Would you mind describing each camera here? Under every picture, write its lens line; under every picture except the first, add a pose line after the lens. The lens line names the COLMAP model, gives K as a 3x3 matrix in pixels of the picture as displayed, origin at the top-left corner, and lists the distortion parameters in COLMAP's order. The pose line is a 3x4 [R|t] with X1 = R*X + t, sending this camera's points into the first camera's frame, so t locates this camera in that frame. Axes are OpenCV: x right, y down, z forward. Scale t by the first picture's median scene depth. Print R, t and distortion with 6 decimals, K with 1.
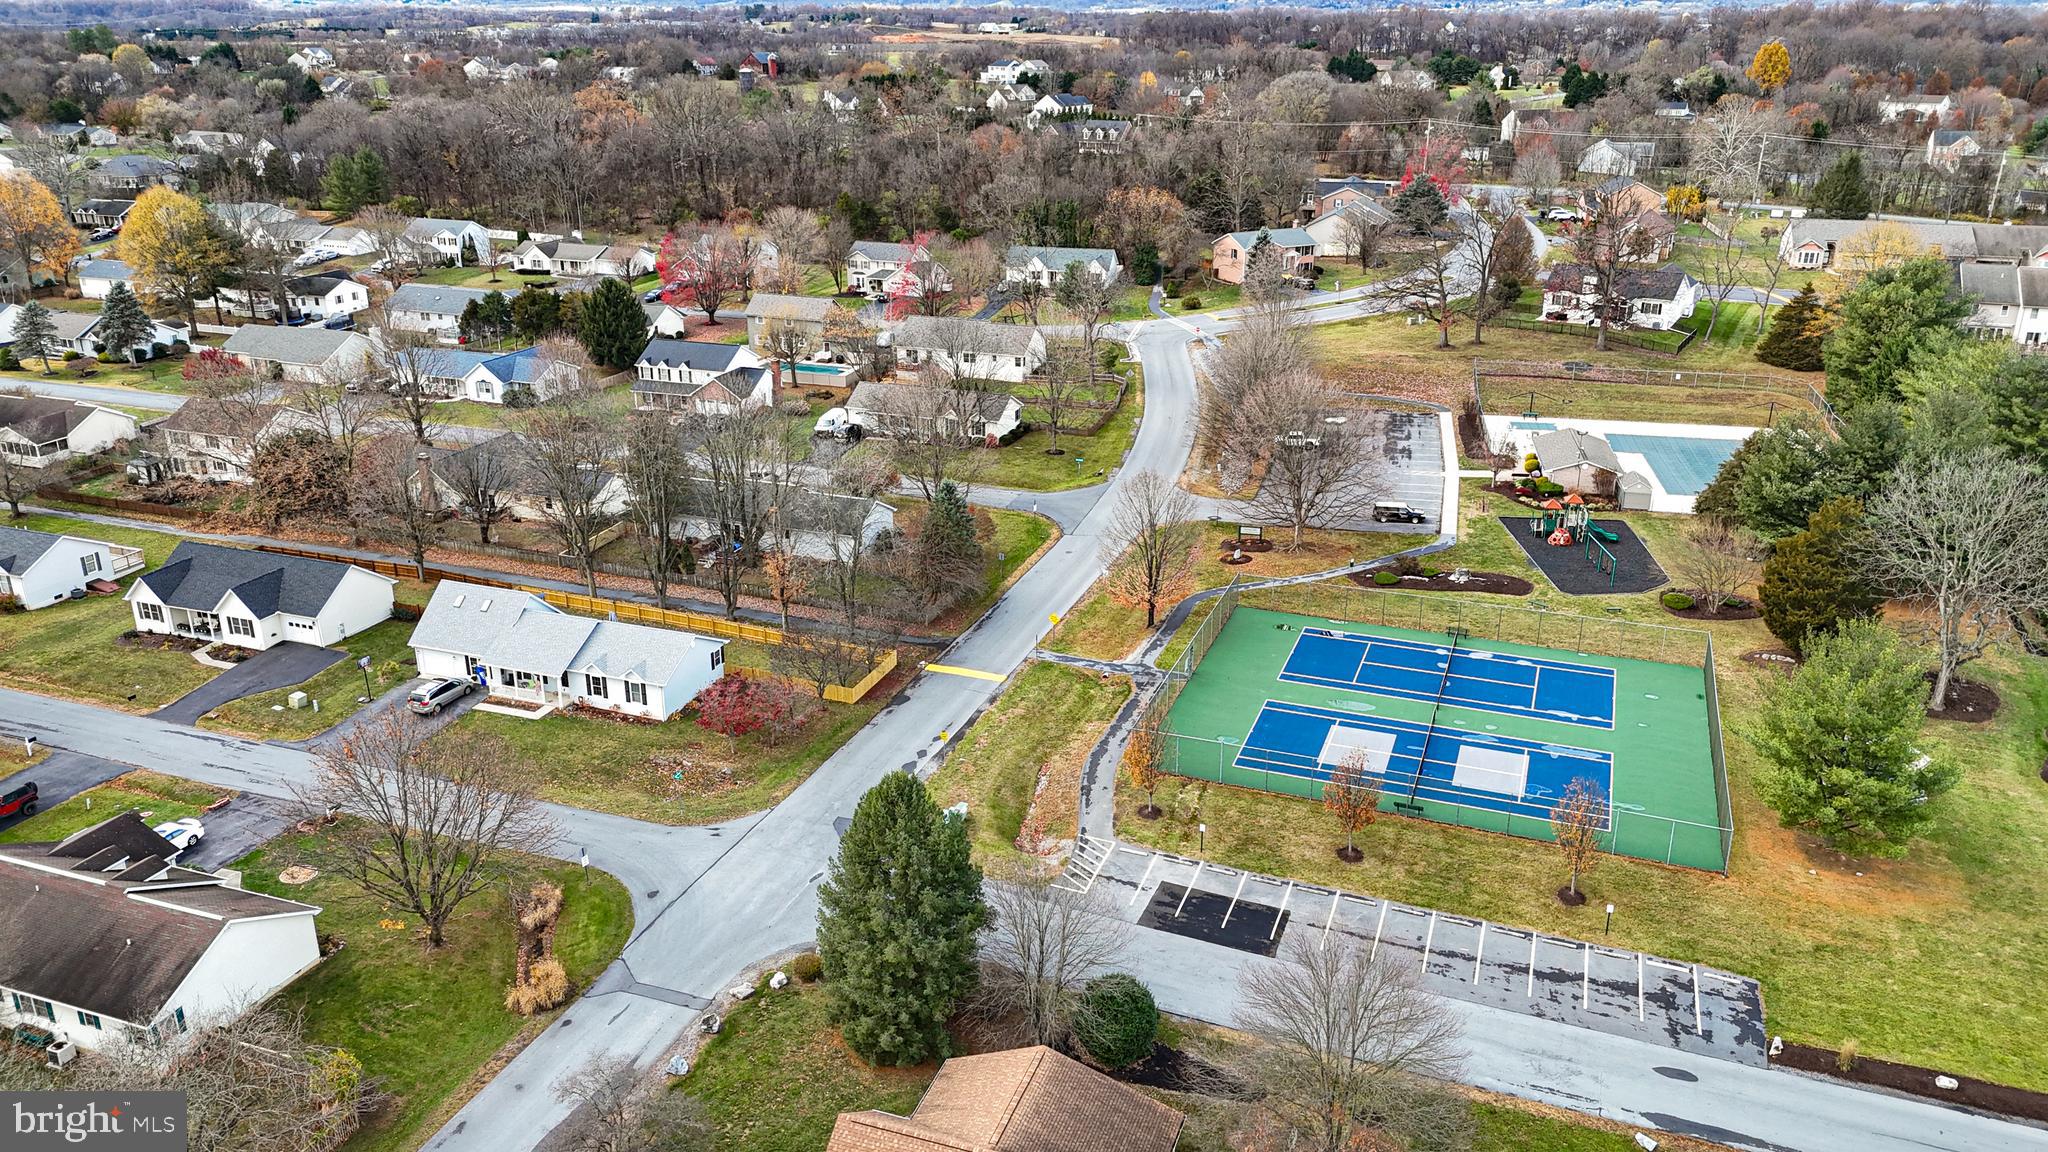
lens RADIAL K [[1495.4, 0, 1030.3], [0, 1495.4, 569.3], [0, 0, 1]] dist [0.086104, -0.091752]
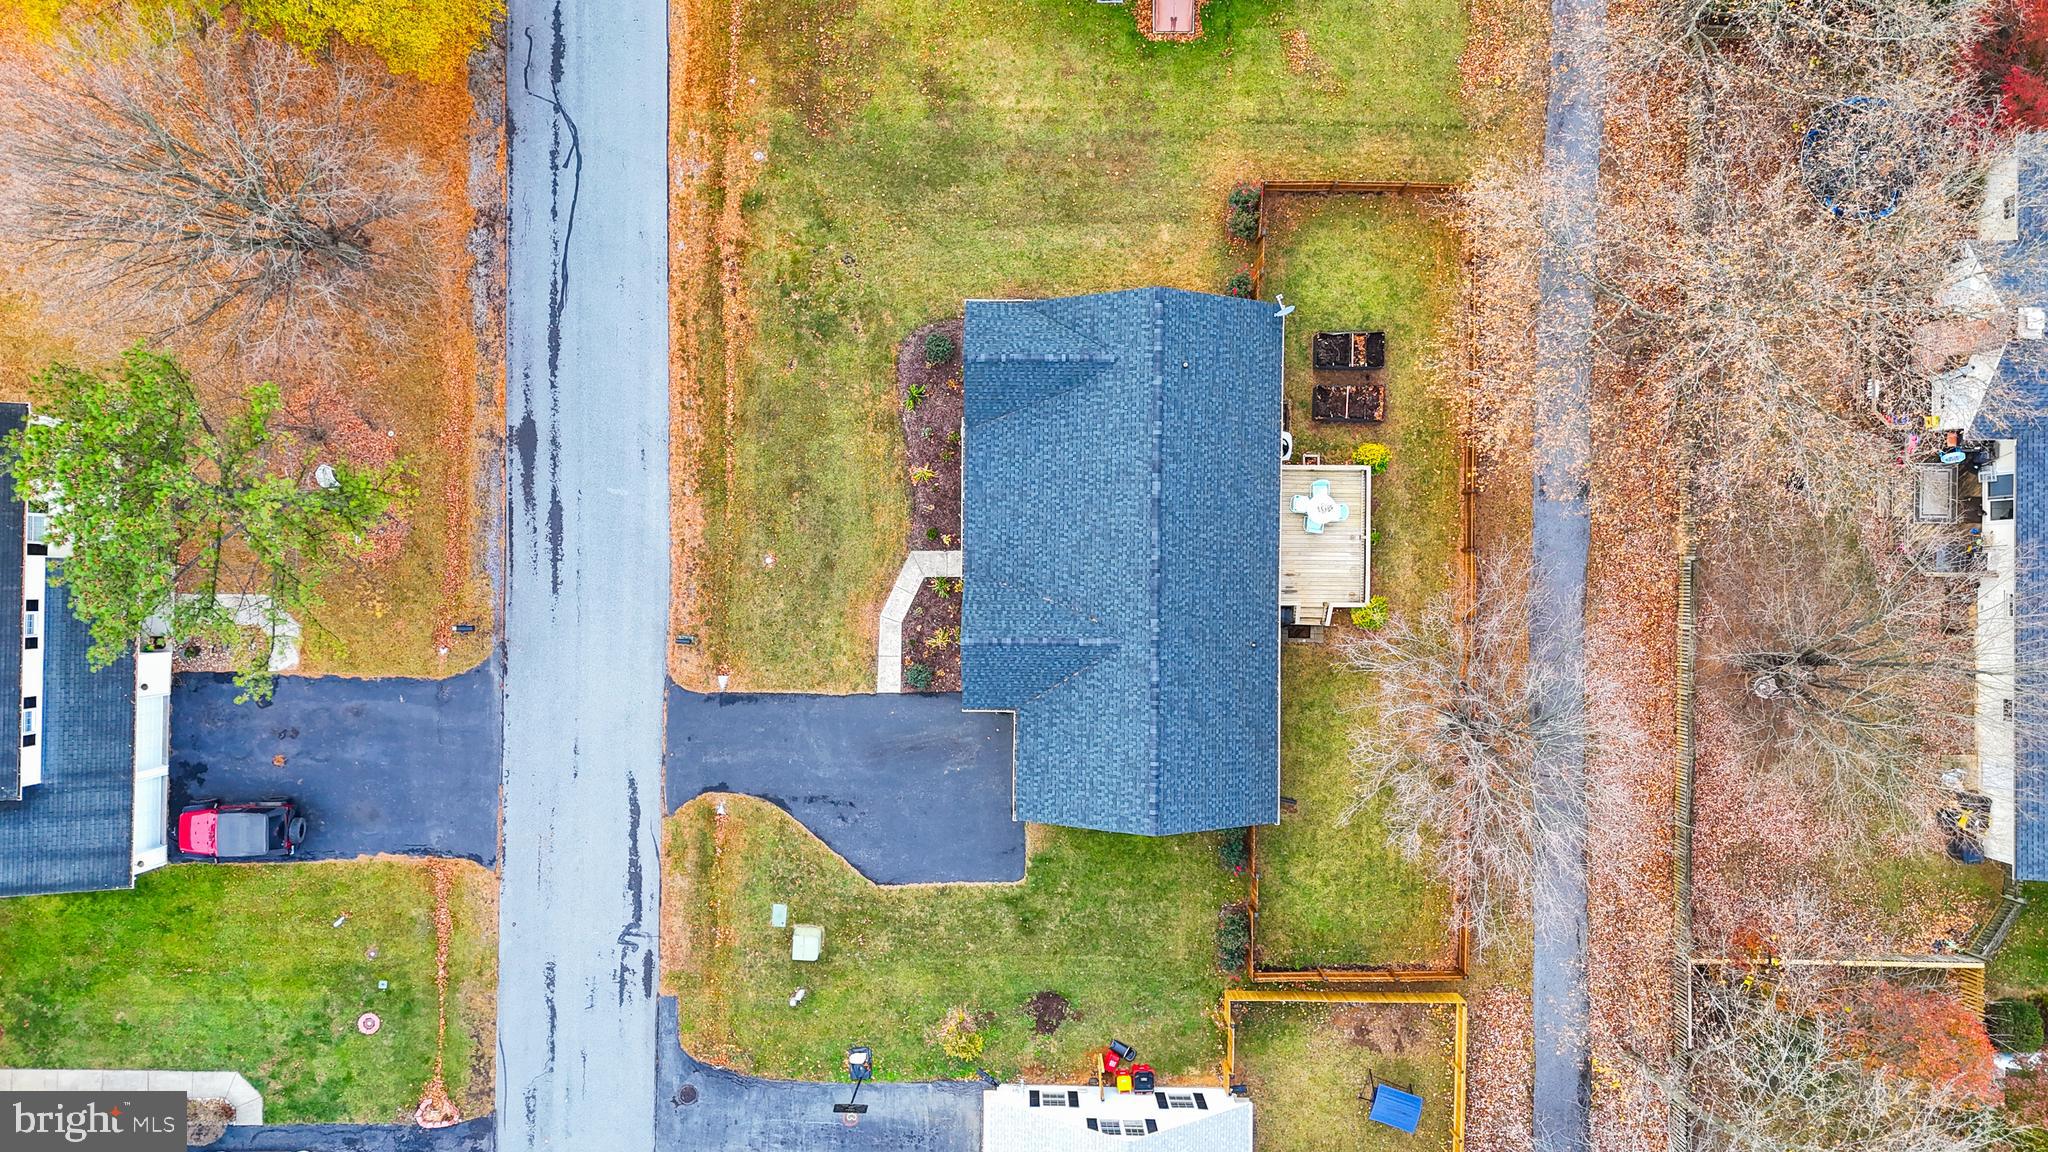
lens RADIAL K [[1495.4, 0, 1030.3], [0, 1495.4, 569.3], [0, 0, 1]] dist [0.086104, -0.091752]
pose [[0.332566, 0.943080, -0.000428, -0.441328], [-0.335862, 0.118862, 0.934381, -0.308667], [0.881247, -0.310599, 0.356275, 0.718147]]
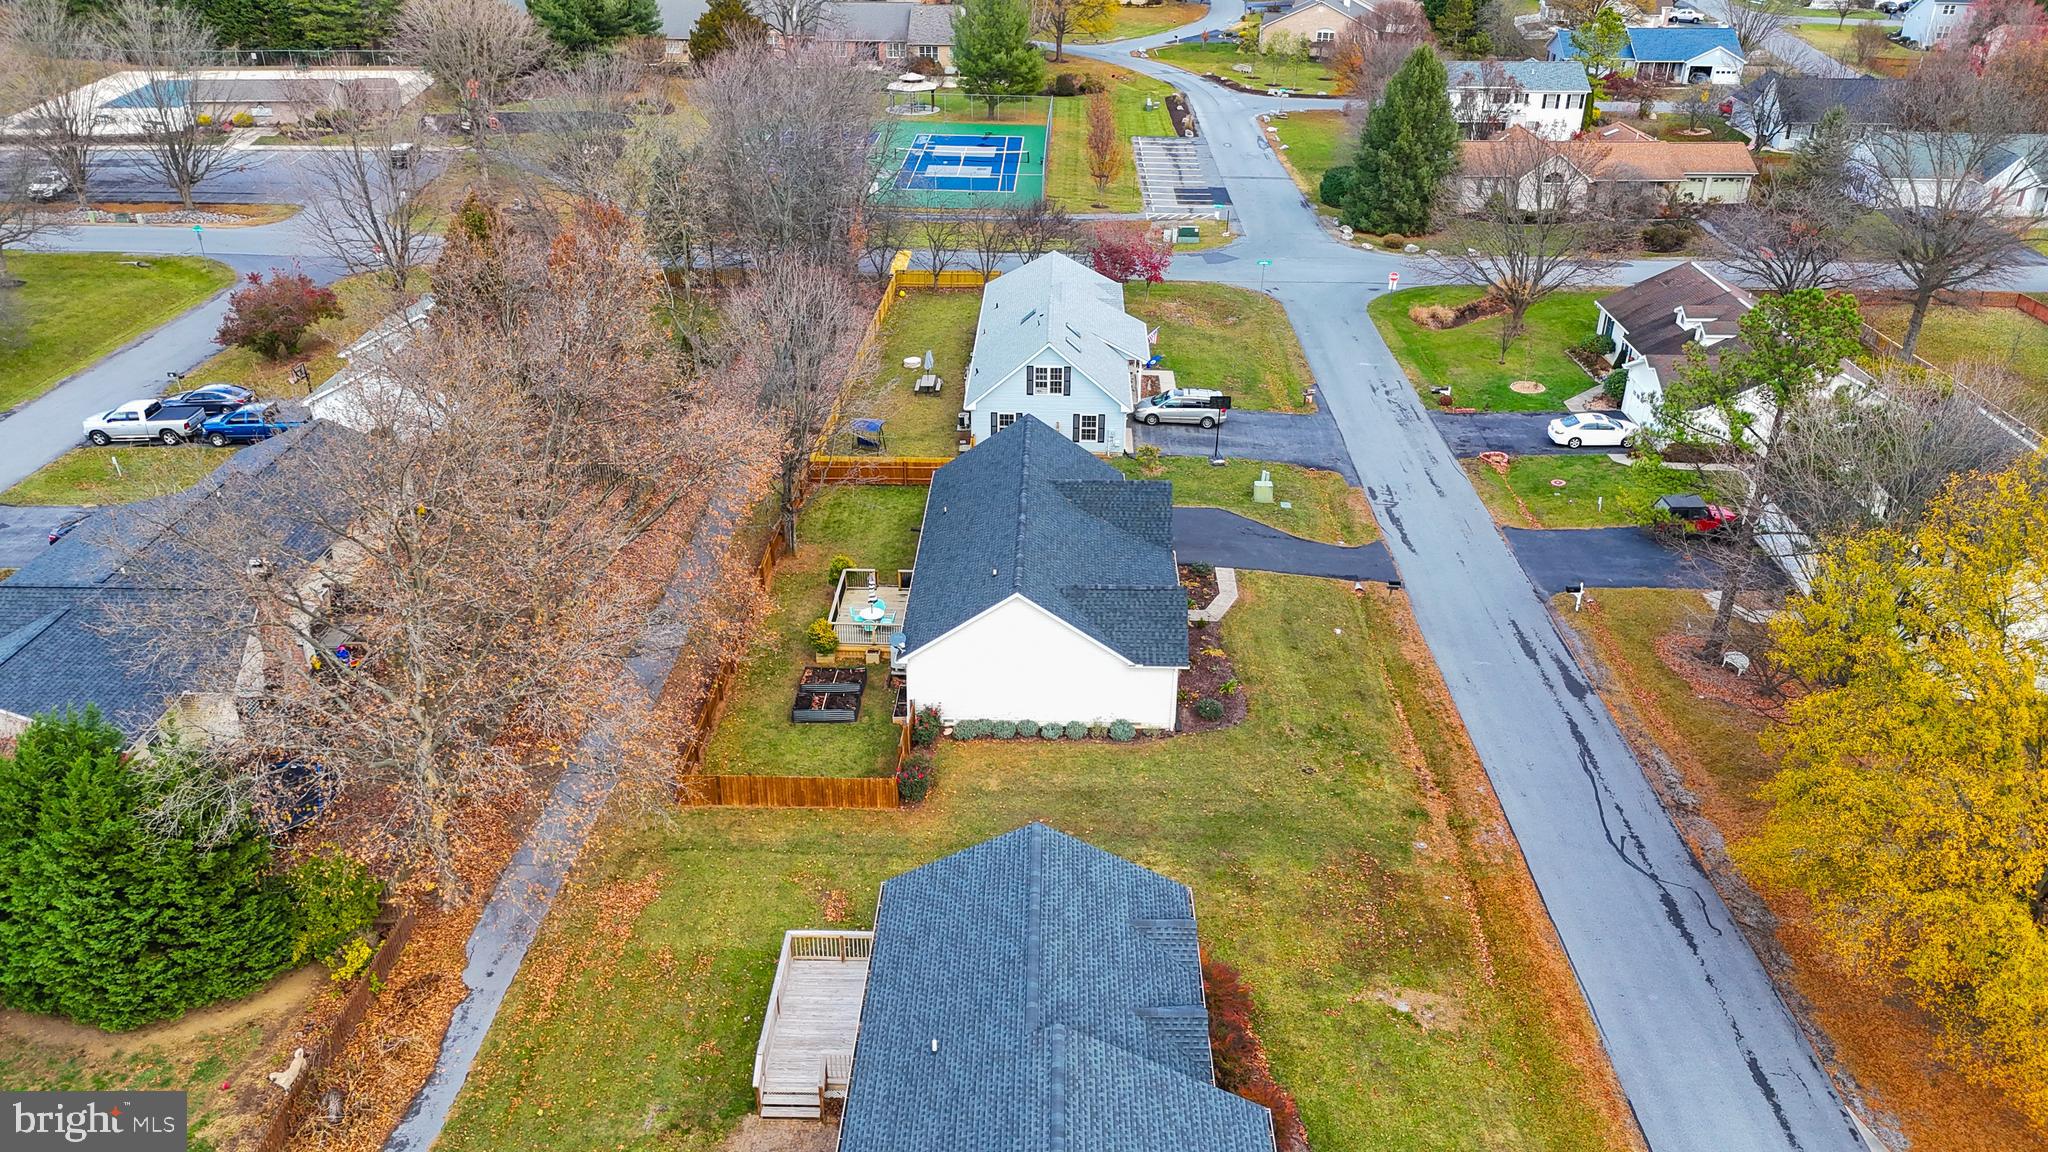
lens RADIAL K [[1491.0, 0, 1024.0], [0, 1491.0, 576.0], [0, 0, 1]] dist [0.089140, -0.078212]
pose [[-0.316559, -0.440056, 0.840322, -0.798378], [0.326020, 0.781440, 0.532036, -0.215486], [-0.890787, 0.442383, -0.103905, 0.915074]]
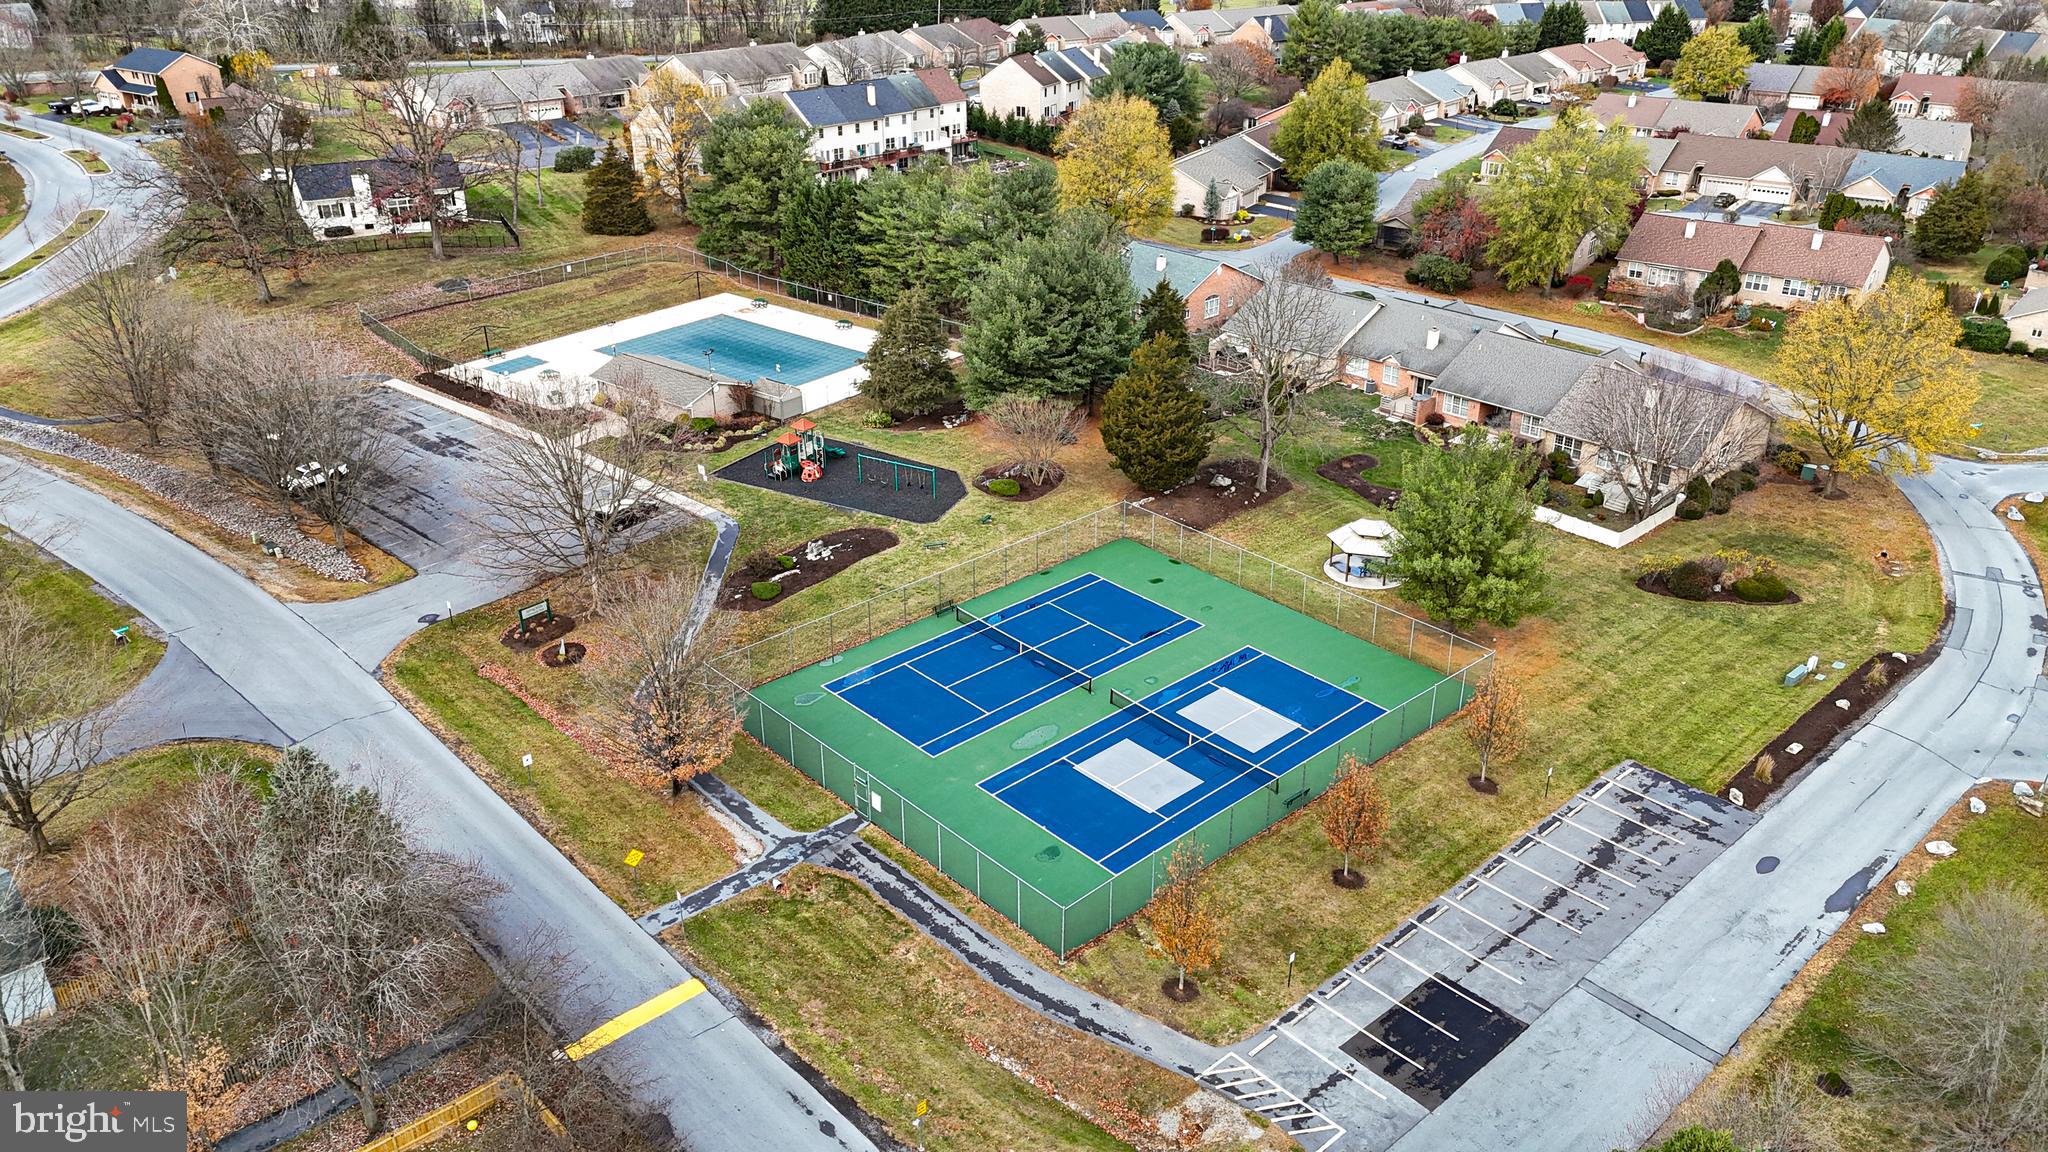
lens RADIAL K [[1495.4, 0, 1030.3], [0, 1495.4, 569.3], [0, 0, 1]] dist [0.086104, -0.091752]
pose [[0.448364, -0.392996, 0.802822, -0.308693], [0.313245, 0.910286, 0.270658, -0.163732], [-0.837166, 0.130127, 0.531244, 0.440272]]
